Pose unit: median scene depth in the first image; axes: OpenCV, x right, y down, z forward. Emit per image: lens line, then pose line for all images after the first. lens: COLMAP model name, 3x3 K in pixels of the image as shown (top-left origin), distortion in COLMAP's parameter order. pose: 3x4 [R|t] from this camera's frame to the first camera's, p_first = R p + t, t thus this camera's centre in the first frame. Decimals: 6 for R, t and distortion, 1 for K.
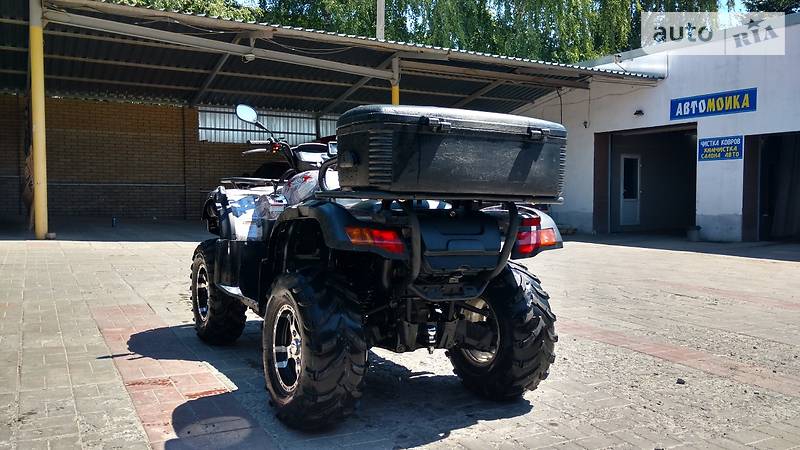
lens RADIAL K [[660.4, 0, 400.0], [0, 660.4, 225.0], [0, 0, 1]] dist [0.013057, 0.008051]
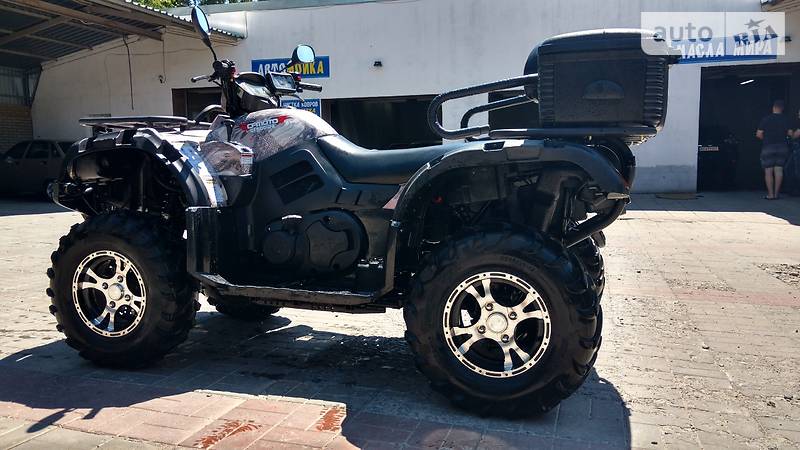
lens RADIAL K [[660.4, 0, 400.0], [0, 660.4, 225.0], [0, 0, 1]] dist [0.013057, 0.008051]
pose [[0.716116, -0.083767, 0.692936, -0.171523], [0.045489, 0.996263, 0.073424, 0.000190], [-0.696497, -0.021059, 0.717250, 0.109042]]
